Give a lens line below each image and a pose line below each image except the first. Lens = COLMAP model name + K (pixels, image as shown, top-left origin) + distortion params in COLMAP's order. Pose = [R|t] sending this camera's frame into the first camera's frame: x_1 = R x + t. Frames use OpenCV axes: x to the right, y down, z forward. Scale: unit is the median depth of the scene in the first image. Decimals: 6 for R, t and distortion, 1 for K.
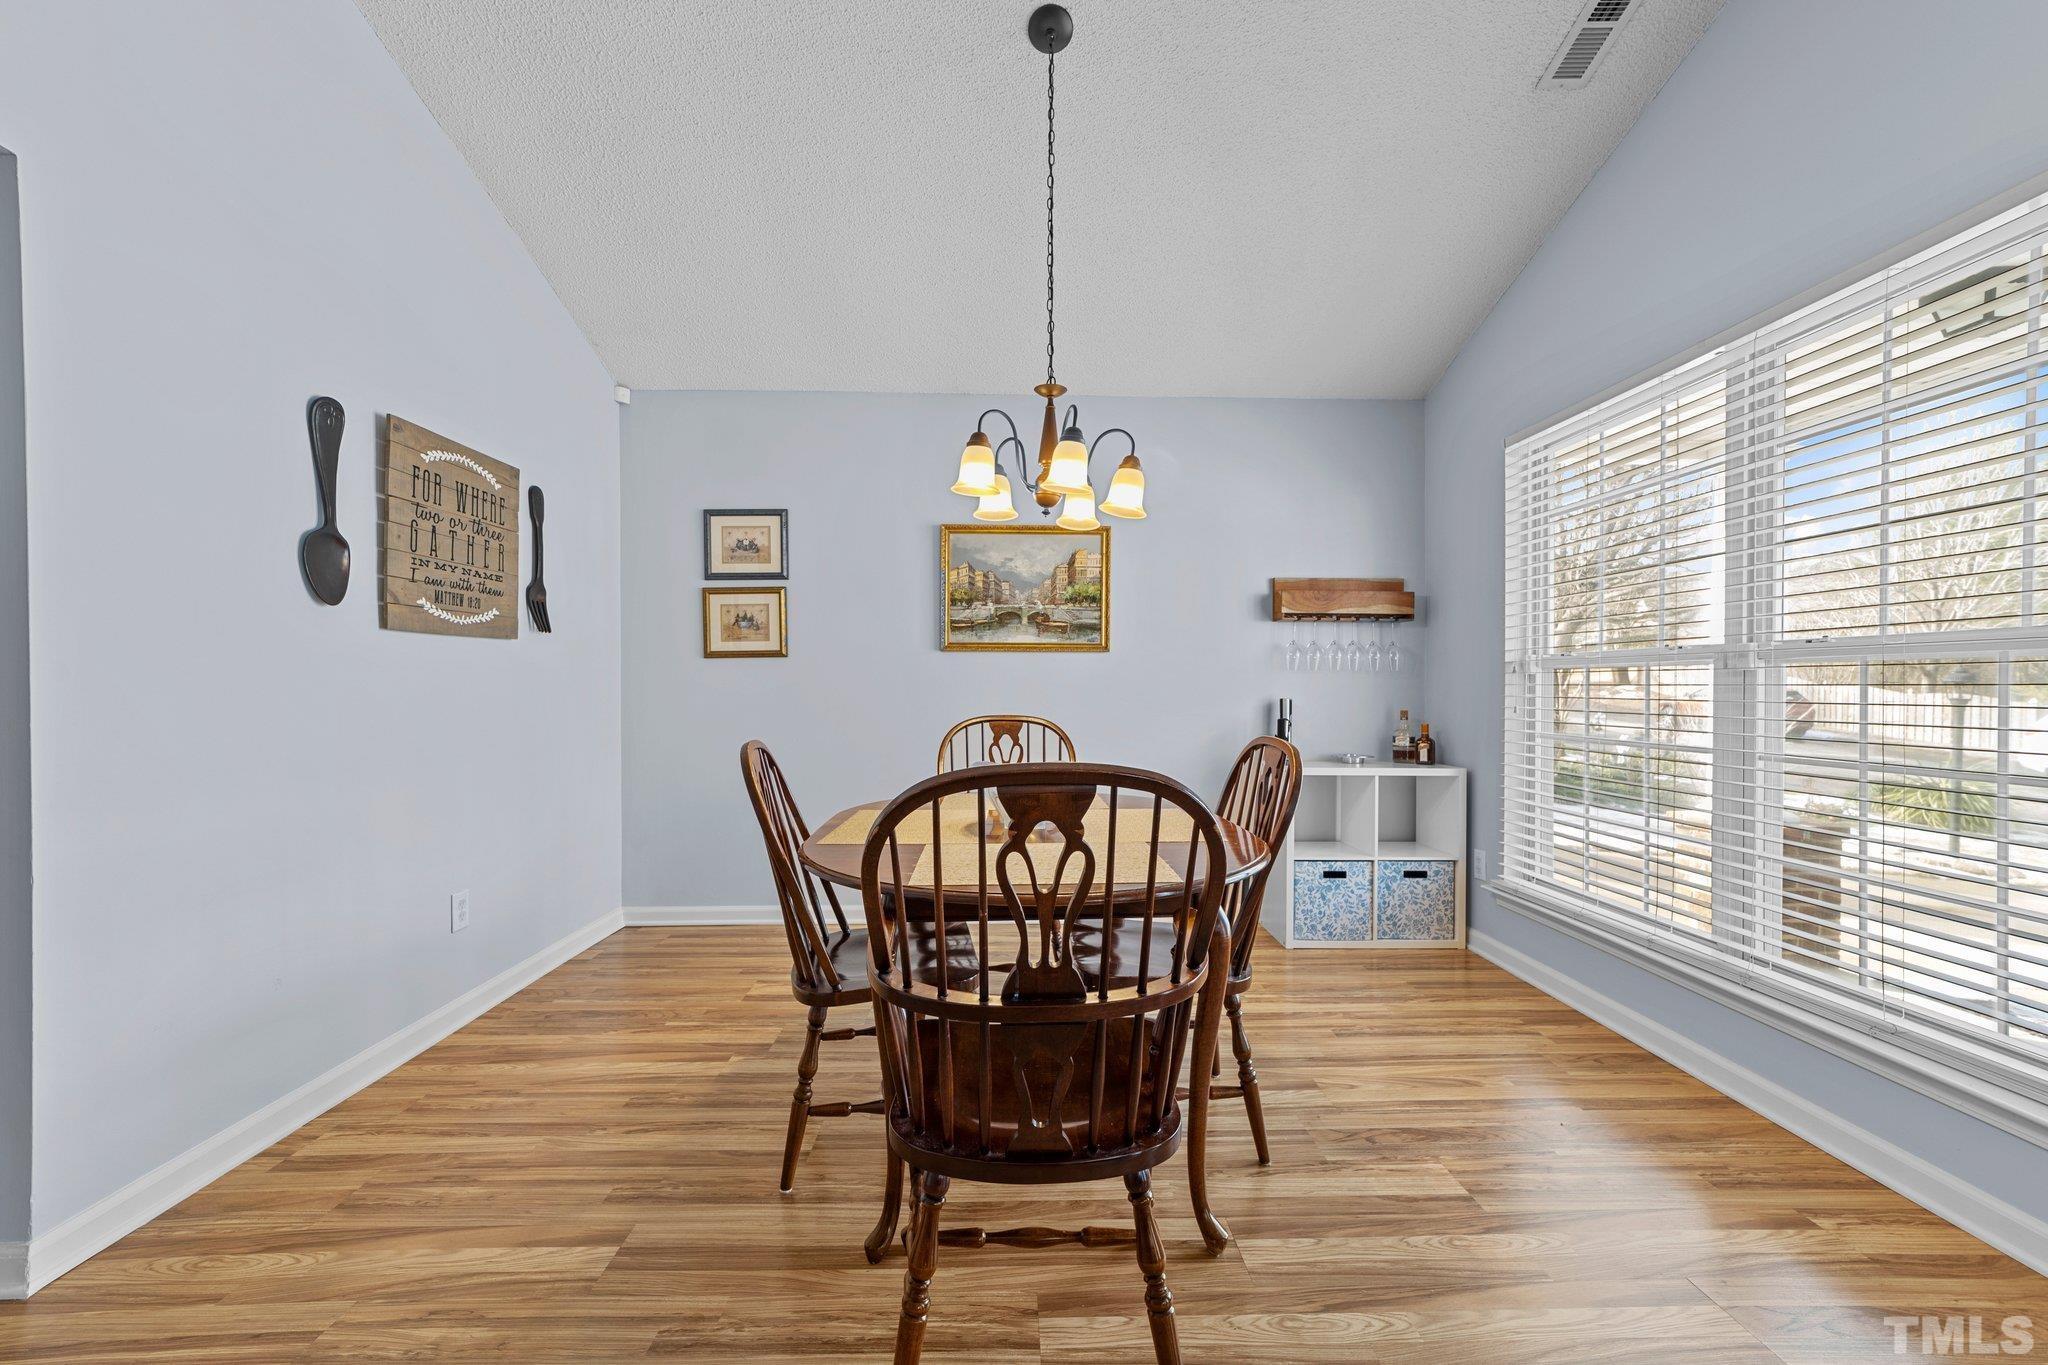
lens RADIAL K [[797.7, 0, 1030.2], [0, 797.7, 695.0], [0, 0, 1]] dist [-0.011187, 0.004130]
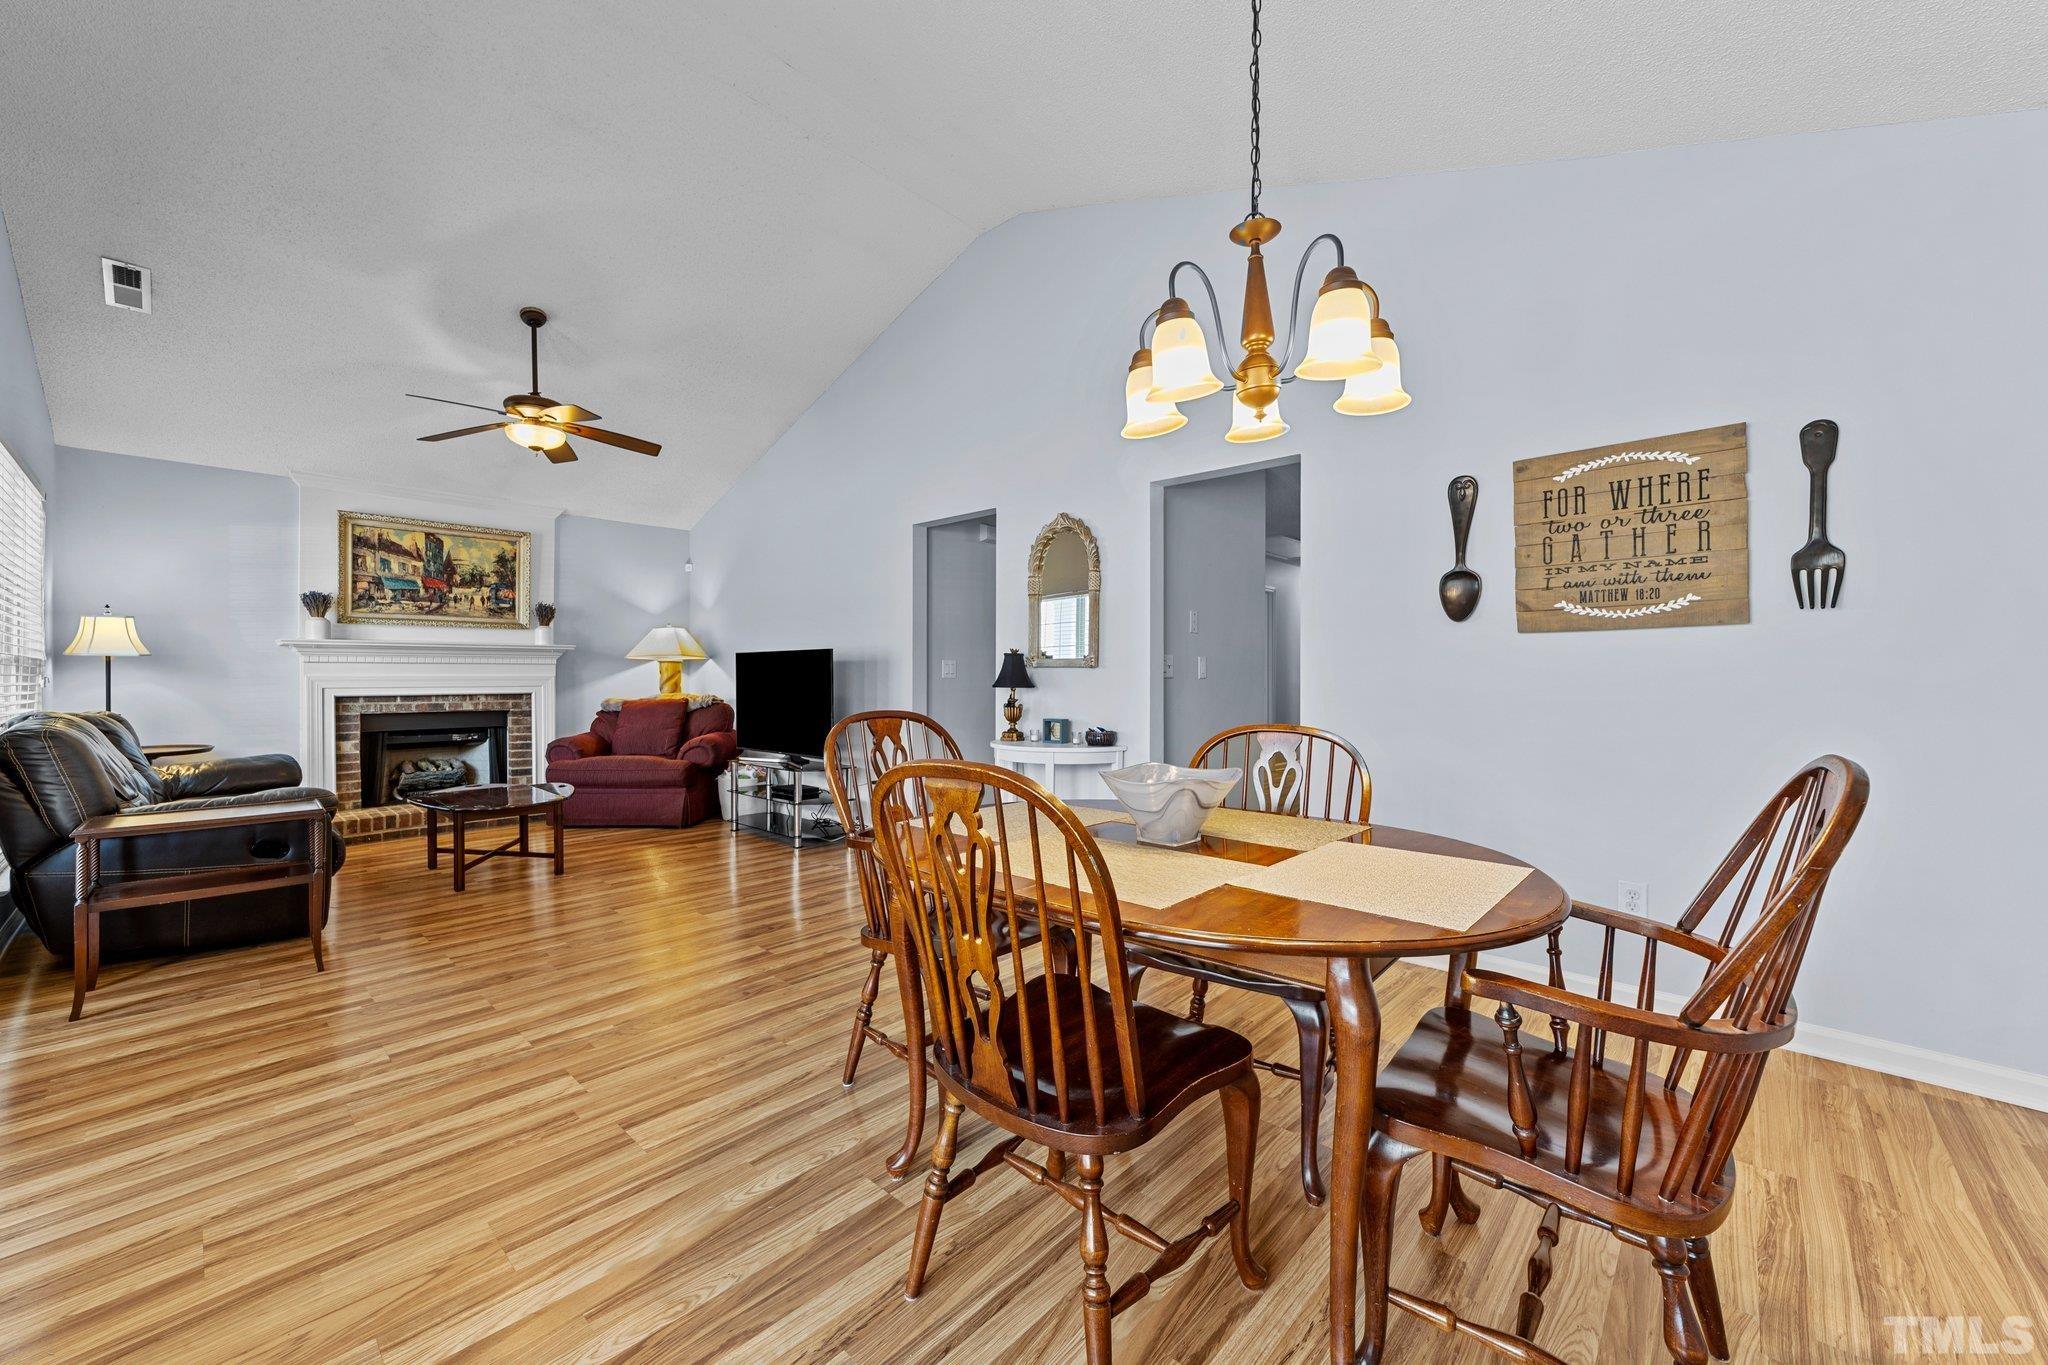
lens RADIAL K [[797.7, 0, 1015.2], [0, 797.7, 677.5], [0, 0, 1]] dist [-0.011187, 0.004130]
pose [[-0.709794, 0.000076, -0.704409, 0.560725], [-0.007973, 0.999935, 0.008142, -0.014770], [0.704364, 0.011395, -0.709747, 1.176763]]
